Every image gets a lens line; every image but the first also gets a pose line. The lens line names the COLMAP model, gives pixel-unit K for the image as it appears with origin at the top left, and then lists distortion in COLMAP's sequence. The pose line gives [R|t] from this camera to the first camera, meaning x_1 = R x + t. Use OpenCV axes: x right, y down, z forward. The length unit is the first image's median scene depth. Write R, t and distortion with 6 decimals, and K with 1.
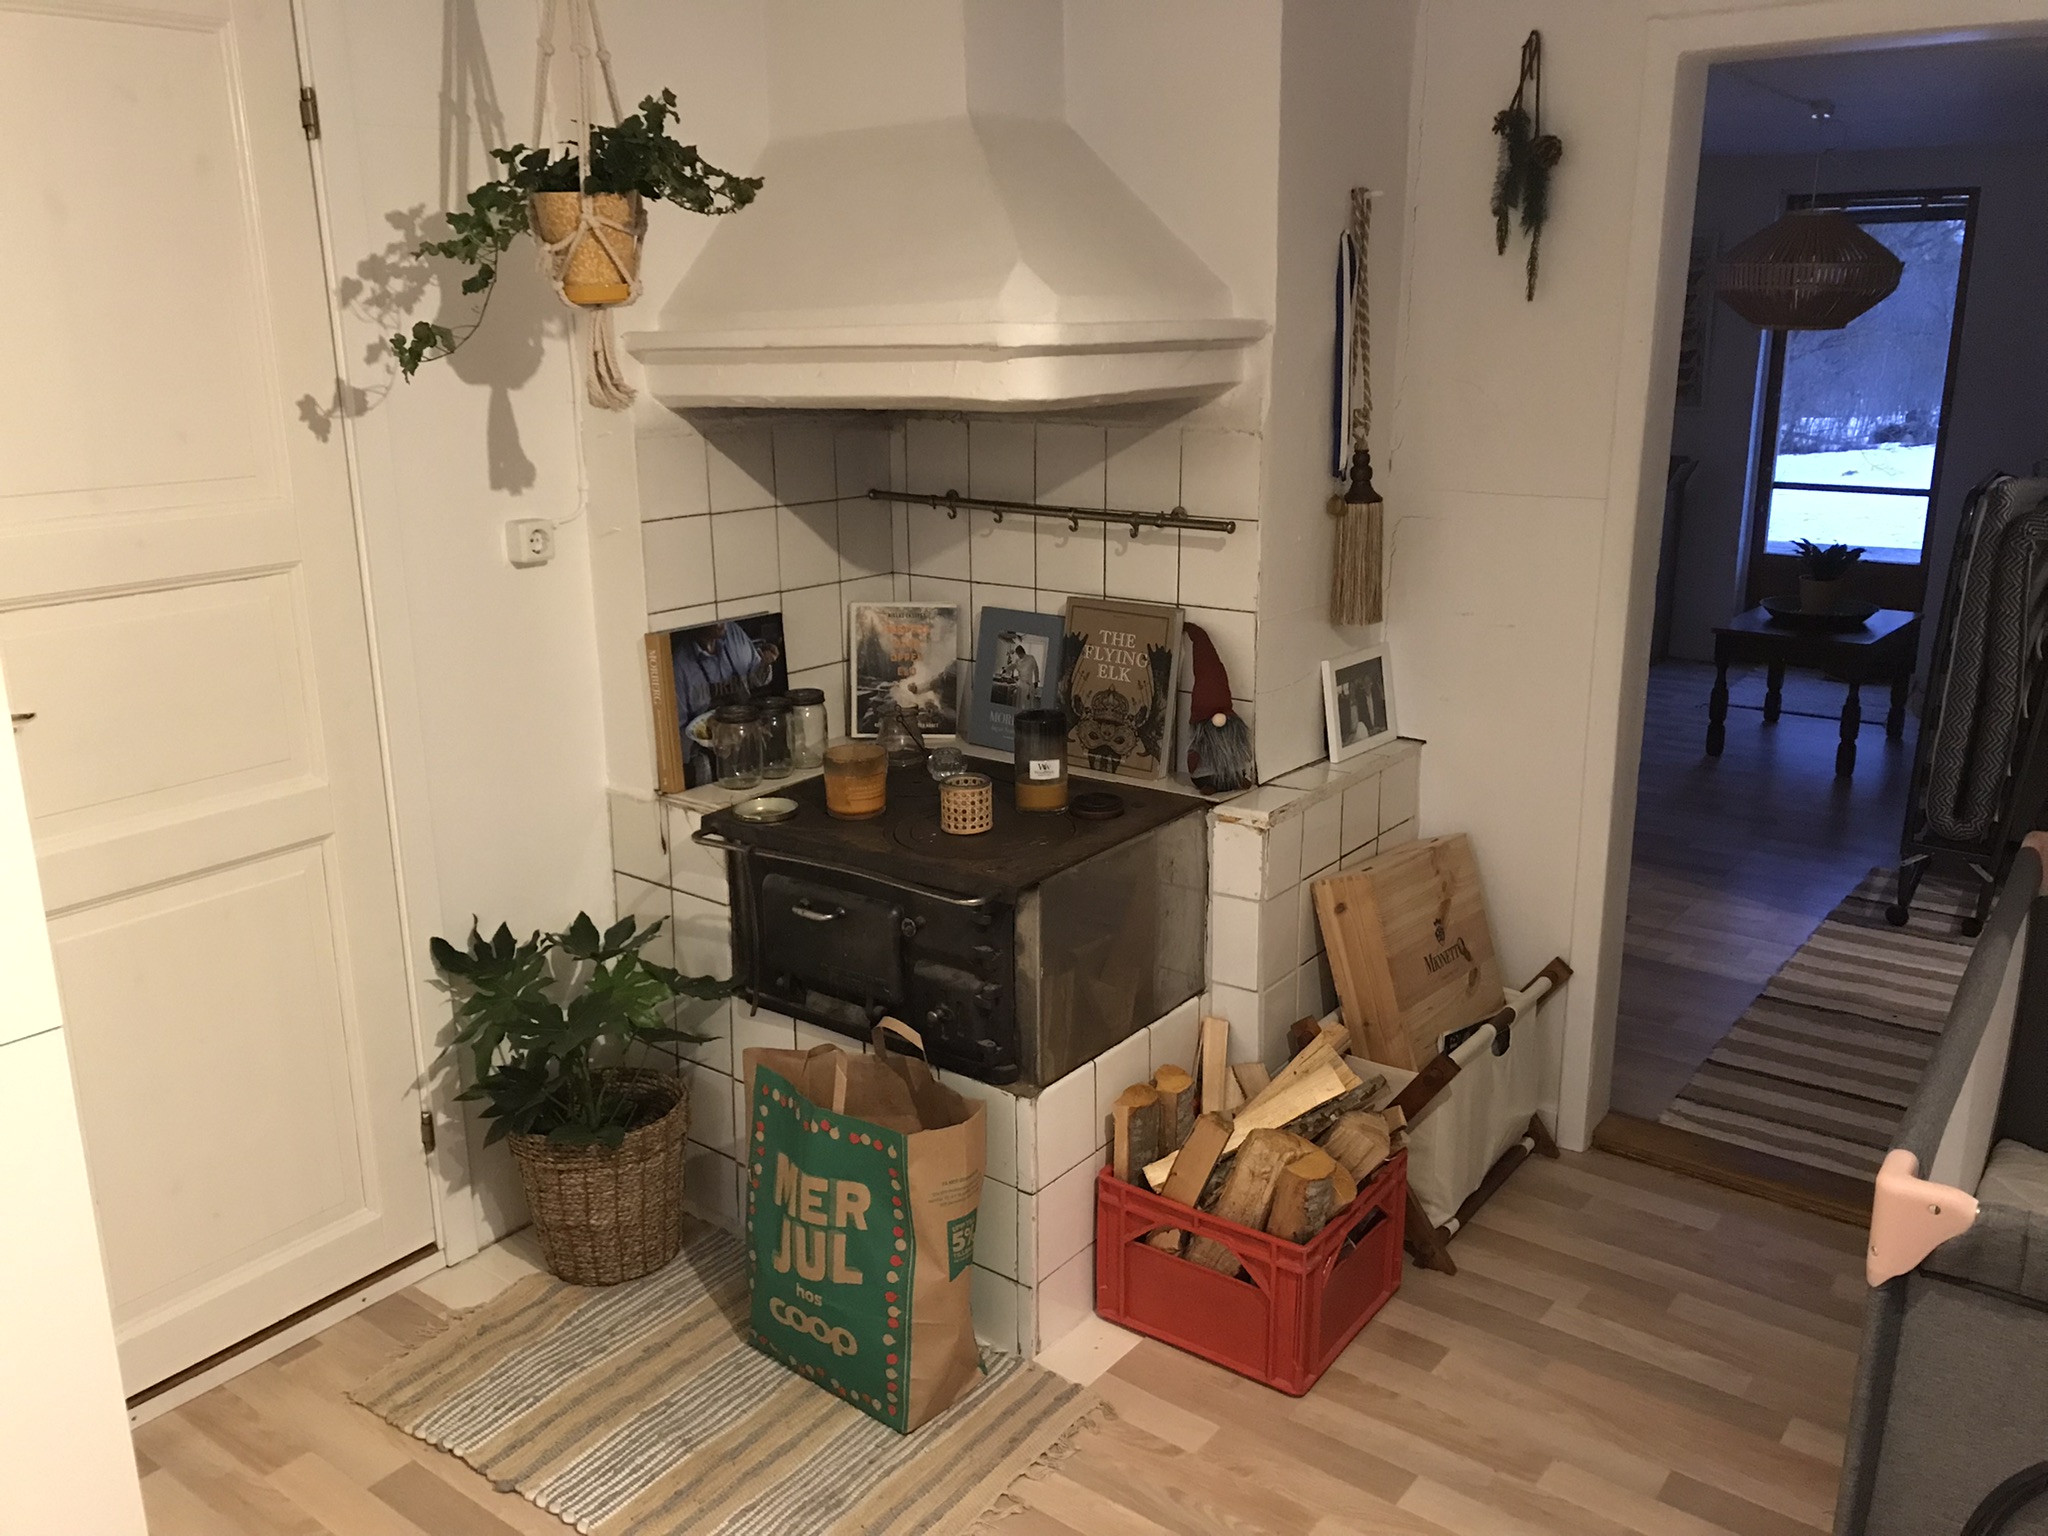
lens RADIAL K [[1627.6, 0, 1035.9], [0, 1627.6, 770.8], [0, 0, 1]] dist [0.008974, -0.005597]
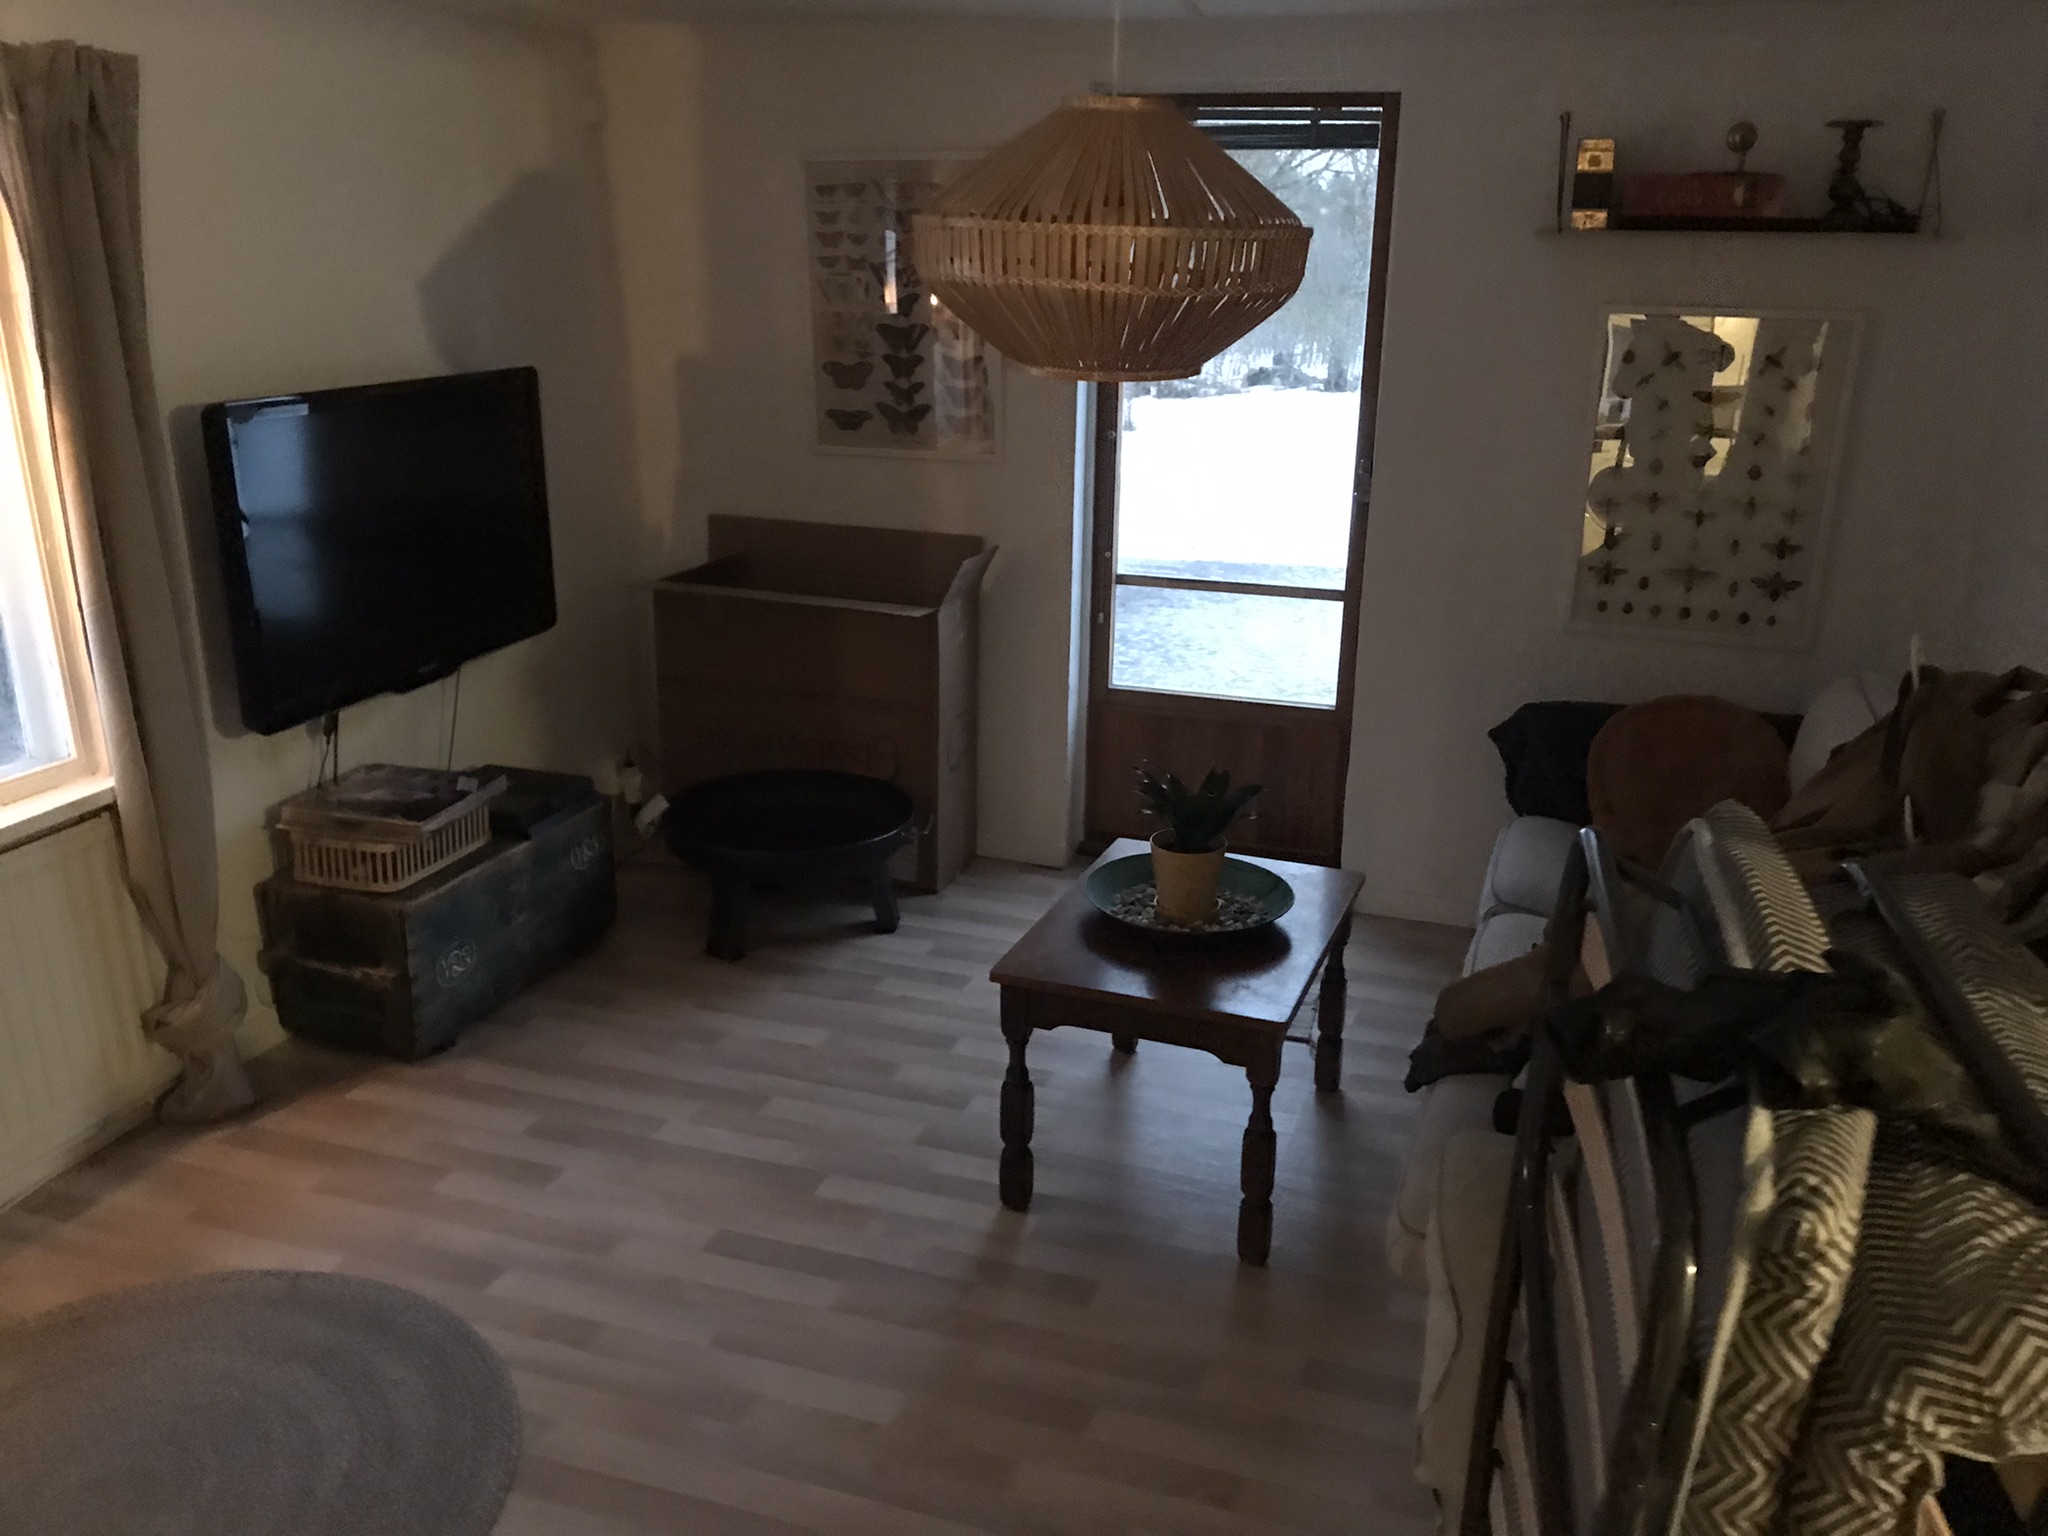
lens RADIAL K [[1627.6, 0, 1017.6], [0, 1627.6, 763.3], [0, 0, 1]] dist [0.008974, -0.005597]
pose [[0.945346, -0.078435, 0.316496, 0.230593], [0.065899, 0.996566, 0.050137, -0.146390], [-0.319342, -0.026540, 0.947268, 0.453969]]
